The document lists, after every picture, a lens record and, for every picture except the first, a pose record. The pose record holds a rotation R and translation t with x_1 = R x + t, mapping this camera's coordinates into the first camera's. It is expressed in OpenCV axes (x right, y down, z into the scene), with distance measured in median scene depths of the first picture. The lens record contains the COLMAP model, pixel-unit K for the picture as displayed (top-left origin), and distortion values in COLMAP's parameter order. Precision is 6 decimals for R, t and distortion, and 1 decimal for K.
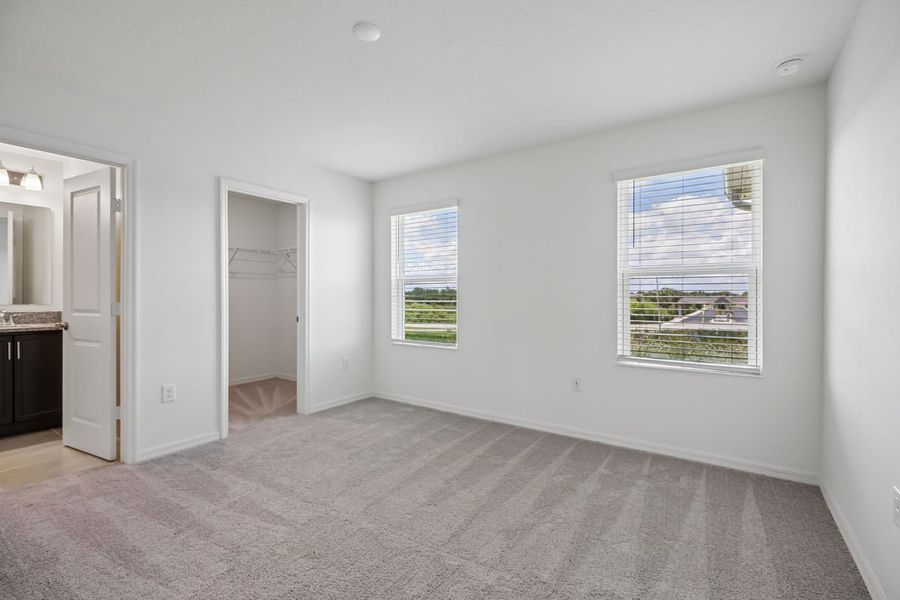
lens RADIAL K [[408.4, 0, 454.9], [0, 408.4, 297.6], [0, 0, 1]] dist [-0.004635, 0.000257]
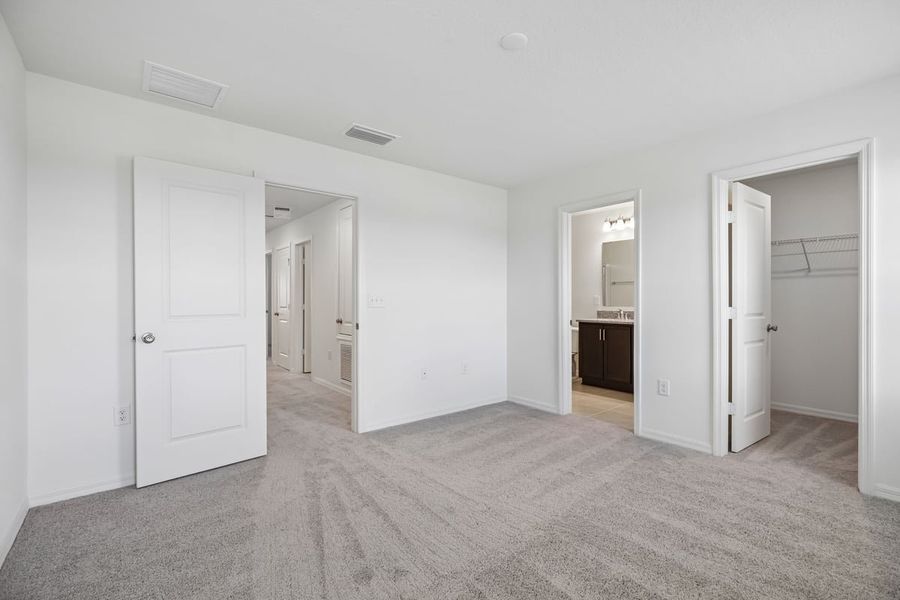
lens RADIAL K [[408.4, 0, 450.0], [0, 408.4, 300.9], [0, 0, 1]] dist [-0.004635, 0.000257]
pose [[-0.289965, 0.000079, -0.957037, 0.542998], [-0.003546, 0.999993, 0.001156, -0.002581], [0.957031, 0.003729, -0.289963, 0.771539]]
